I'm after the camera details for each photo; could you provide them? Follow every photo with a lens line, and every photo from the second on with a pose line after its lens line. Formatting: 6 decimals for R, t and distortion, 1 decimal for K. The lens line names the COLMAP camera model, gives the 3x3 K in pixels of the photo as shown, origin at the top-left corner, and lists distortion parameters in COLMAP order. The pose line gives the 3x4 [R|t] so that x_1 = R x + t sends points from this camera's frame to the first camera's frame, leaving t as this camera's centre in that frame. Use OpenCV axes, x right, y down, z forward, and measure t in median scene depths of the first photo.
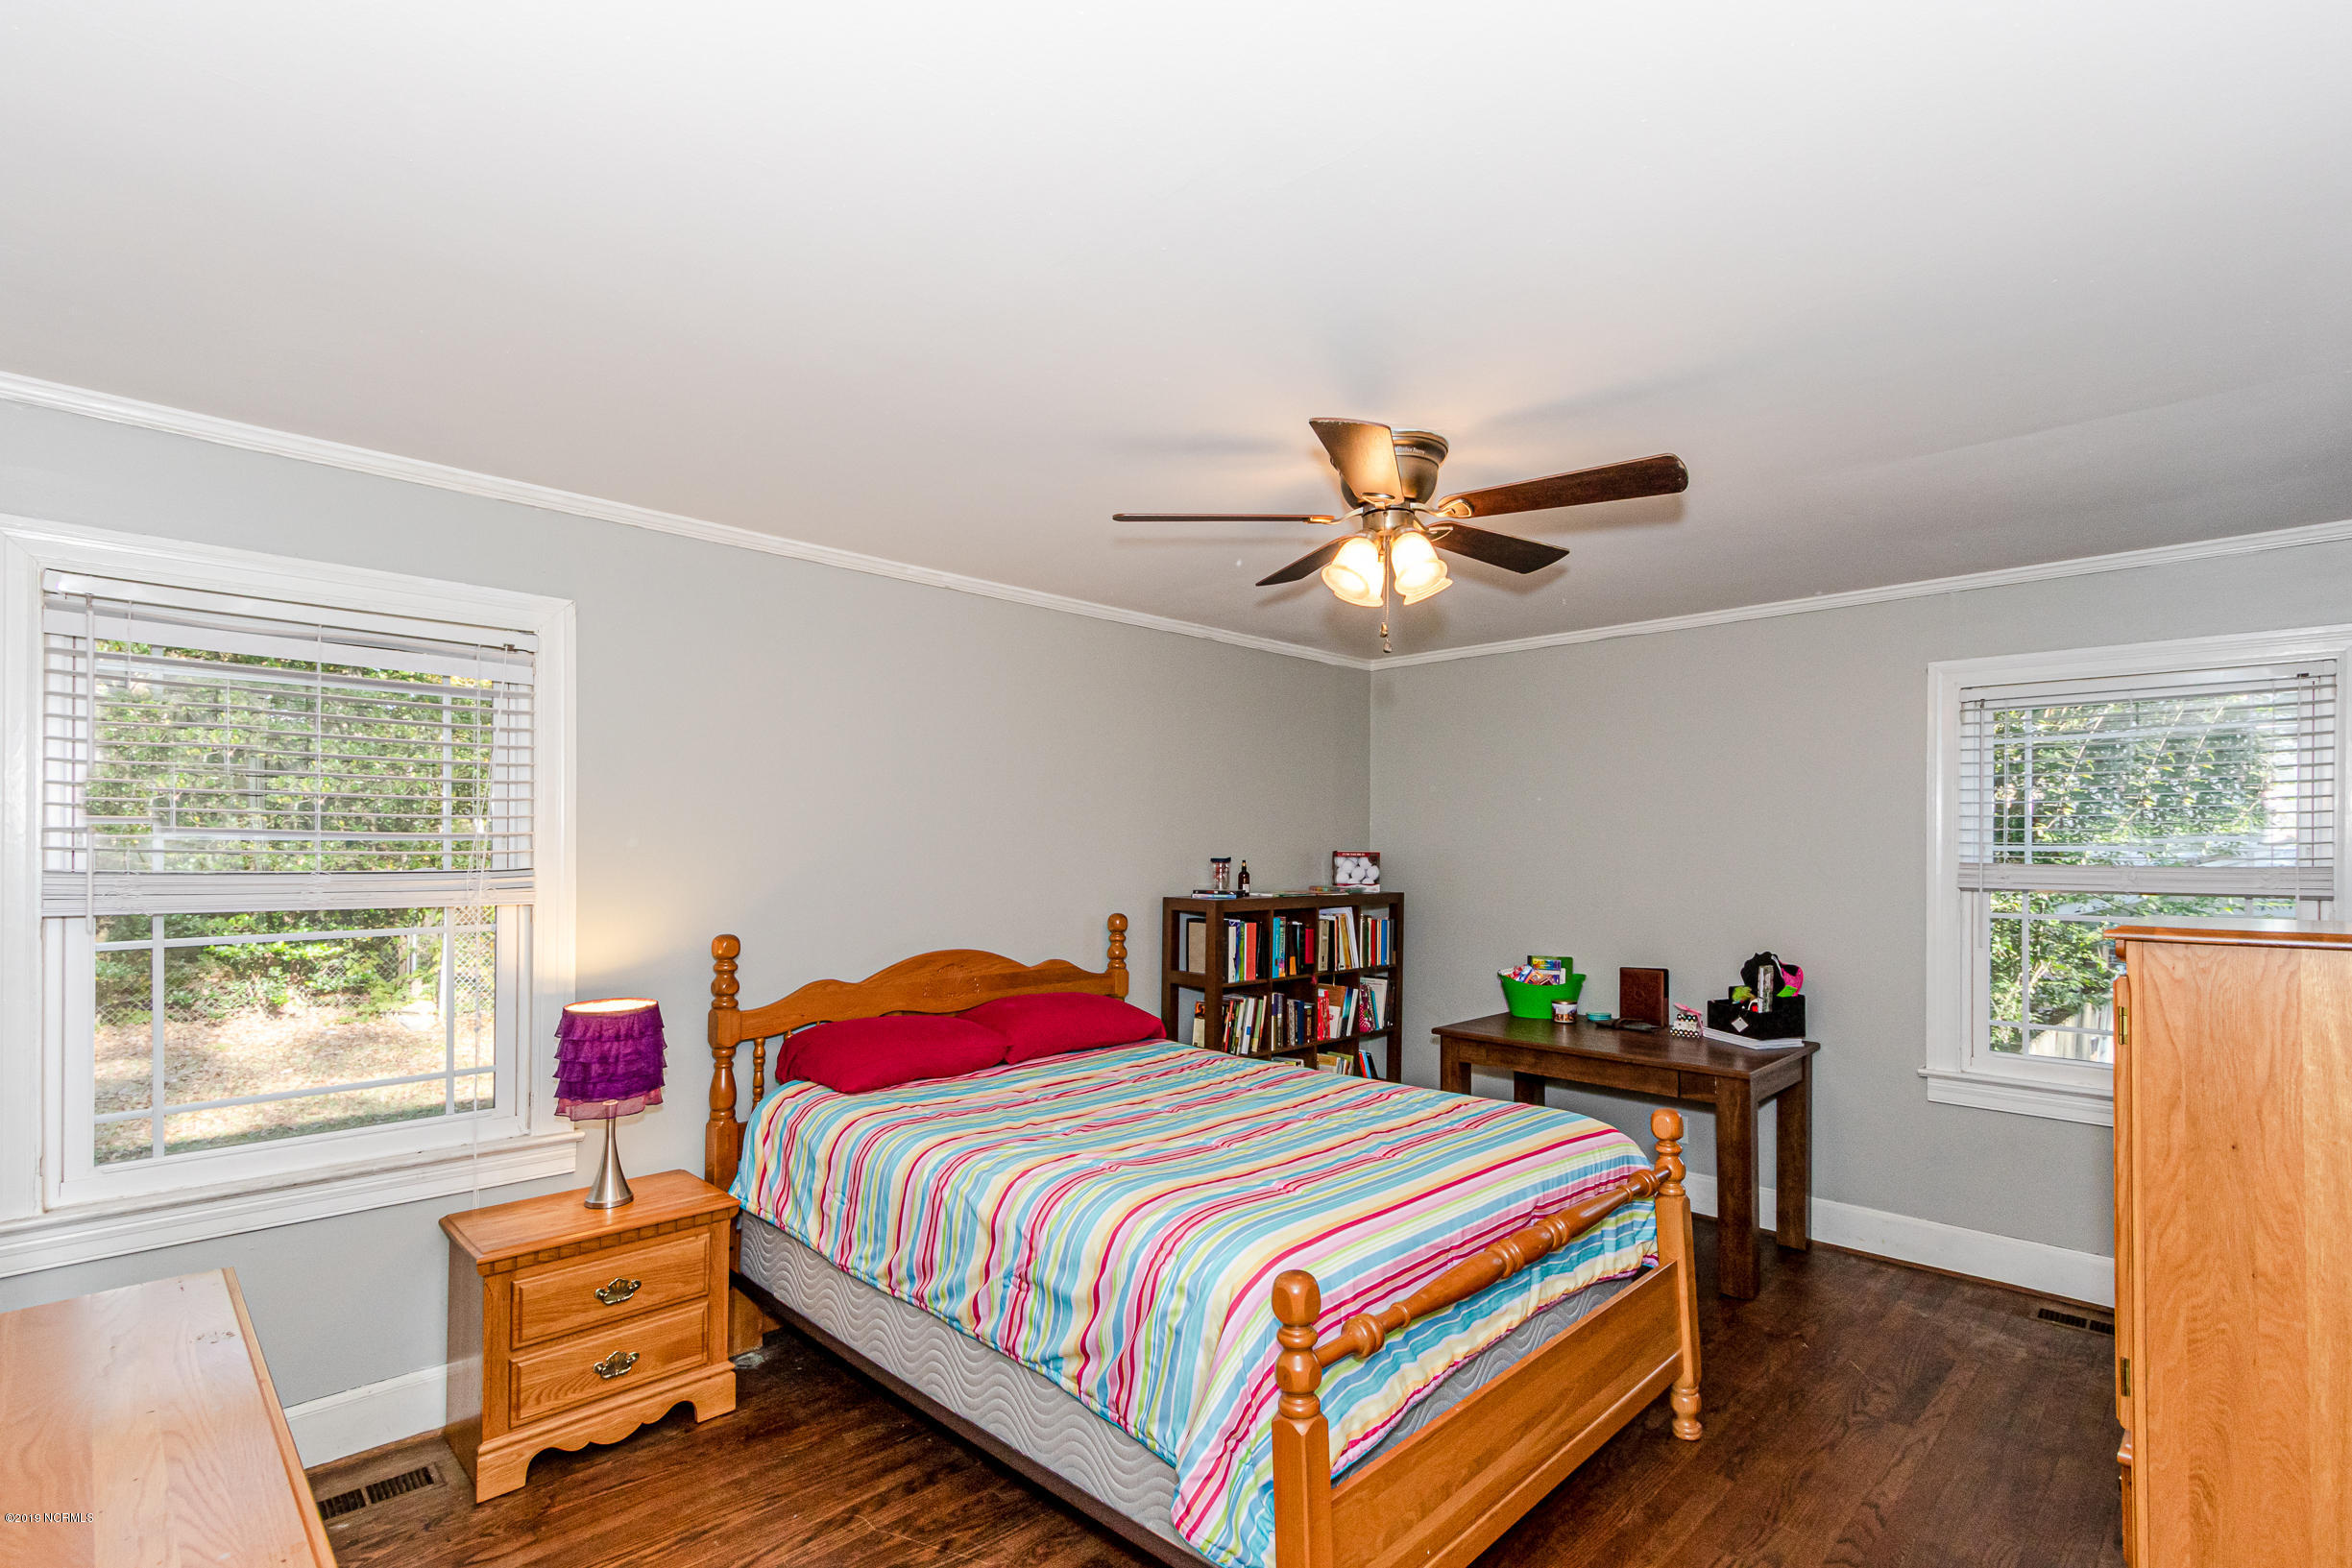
lens RADIAL K [[1094.7, 0, 1167.6], [0, 1094.7, 841.1], [0, 0, 1]] dist [0.003903, 0.000124]
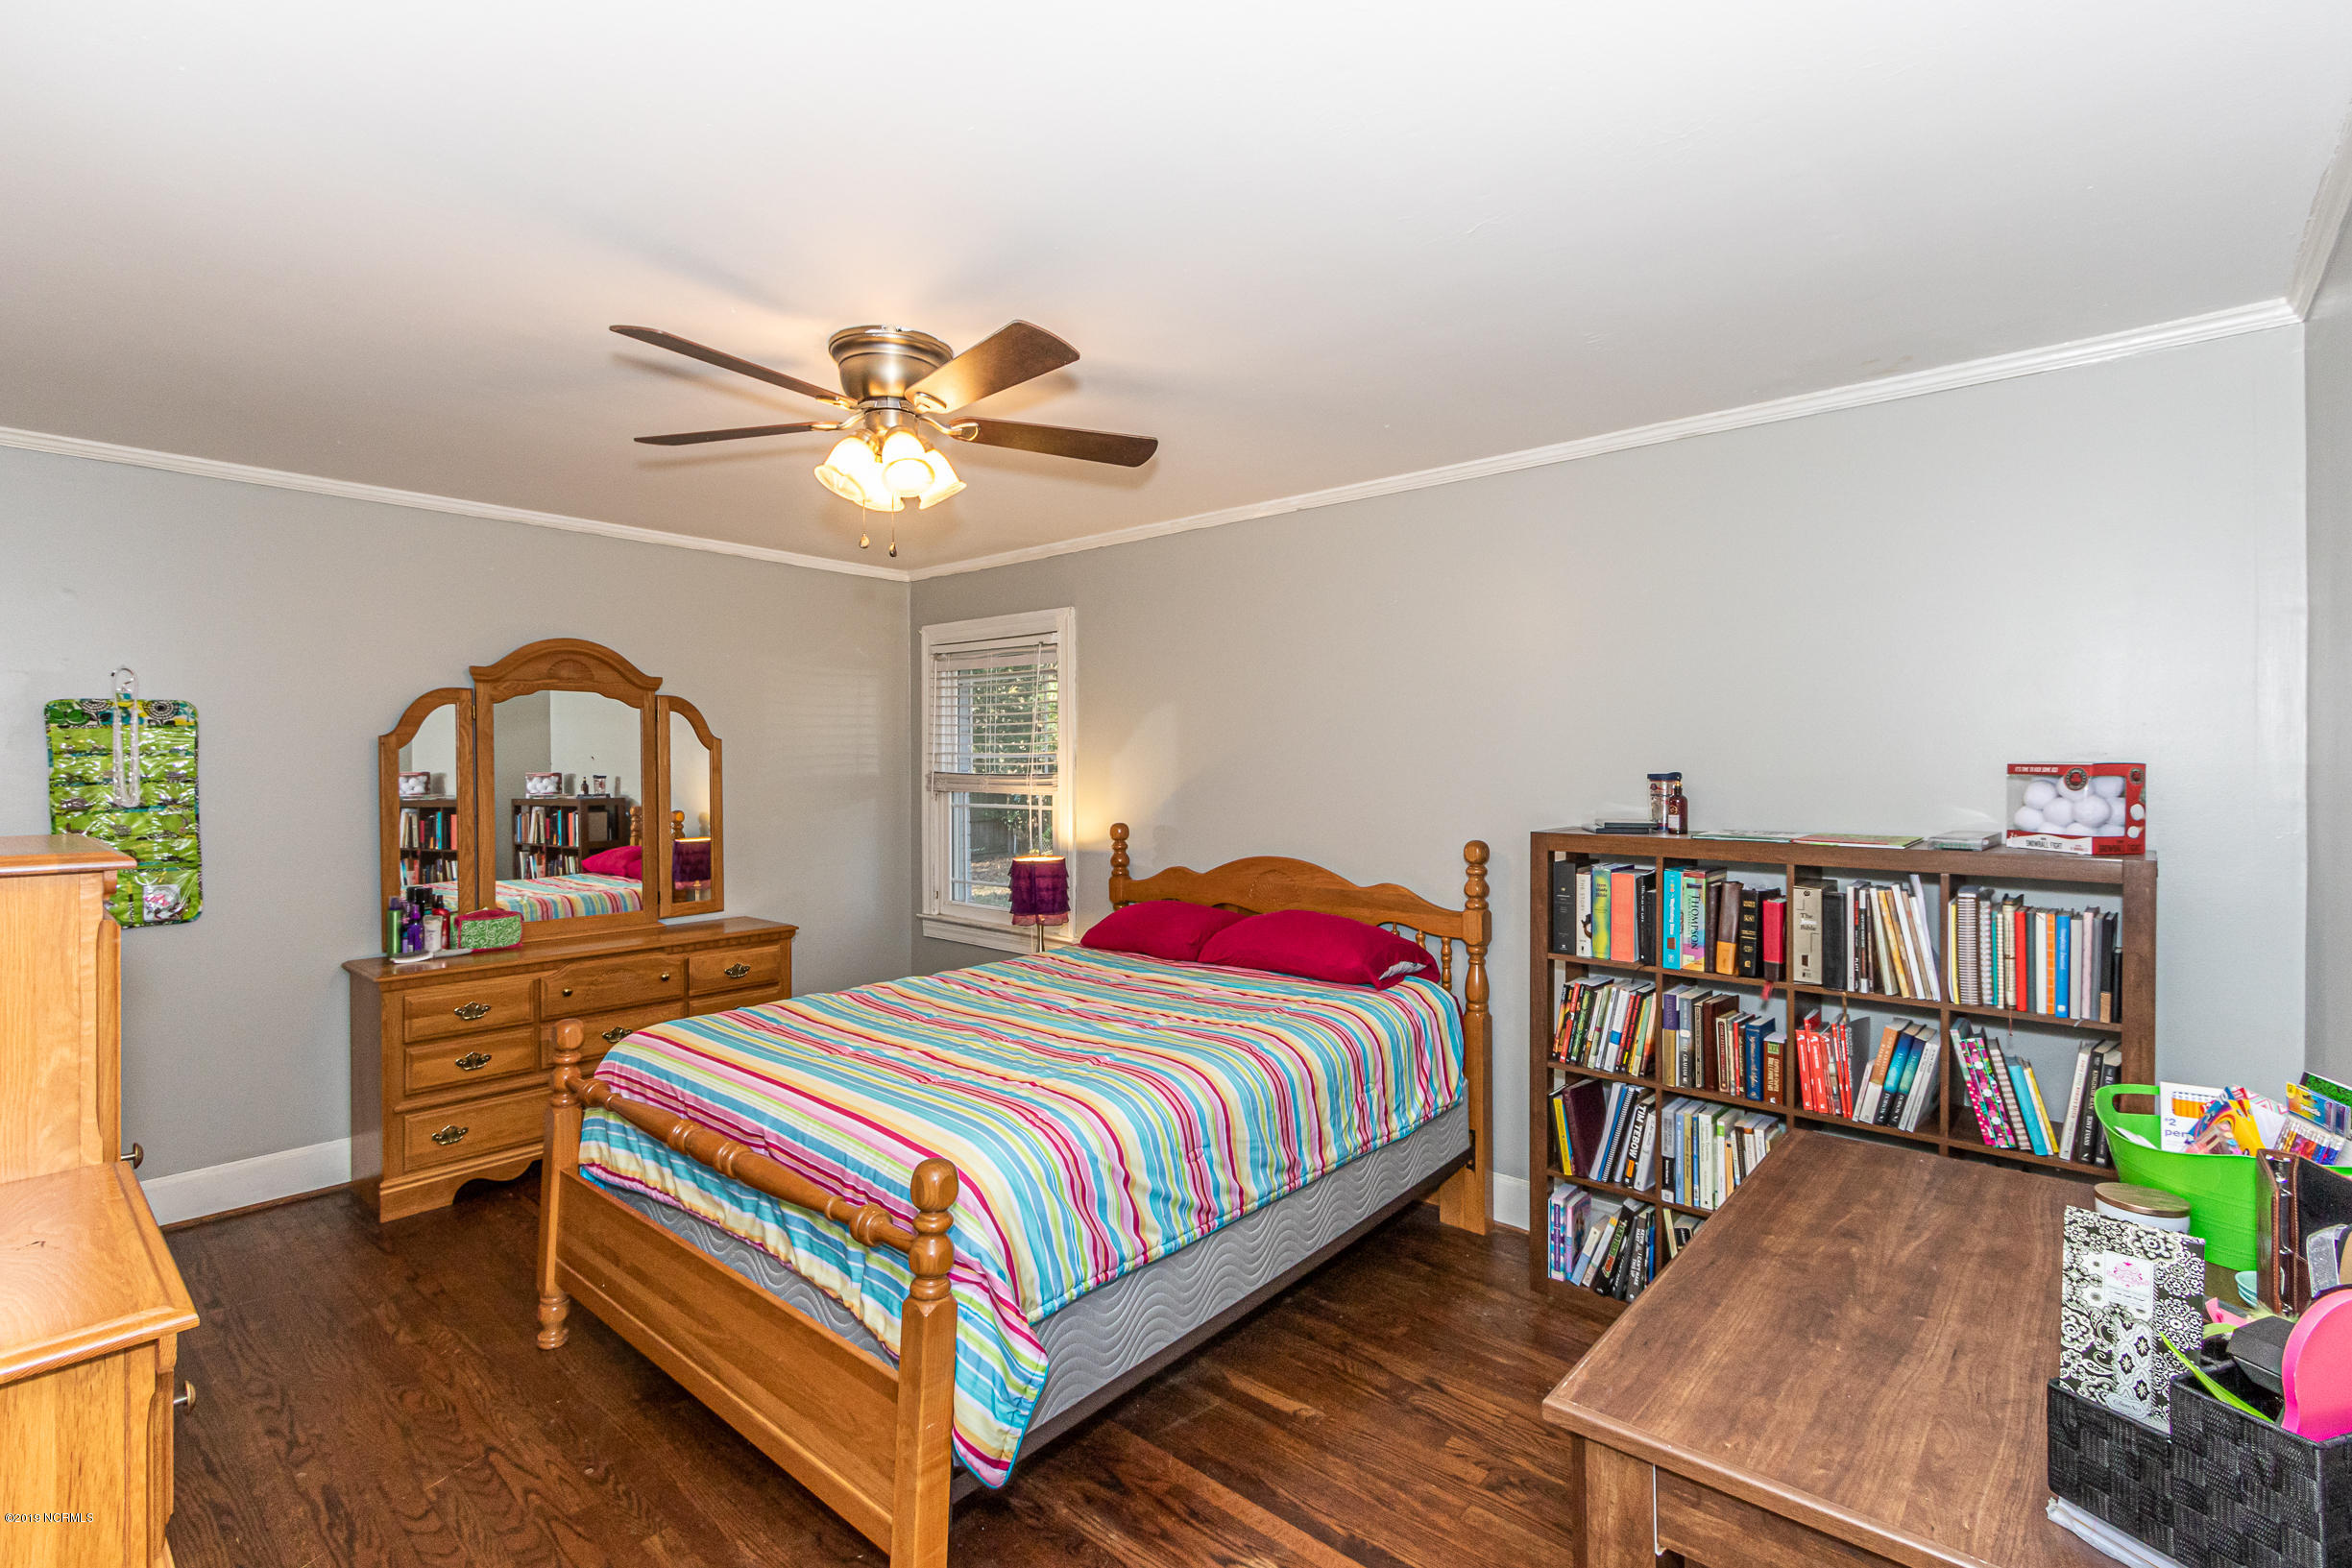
lens RADIAL K [[1094.7, 0, 1175.5], [0, 1094.7, 773.3], [0, 0, 1]] dist [0.003903, 0.000124]
pose [[0.074297, 0.006752, -0.997213, 0.698034], [0.008066, 0.999940, 0.007372, 0.009922], [0.997204, -0.008591, 0.074238, 0.691992]]
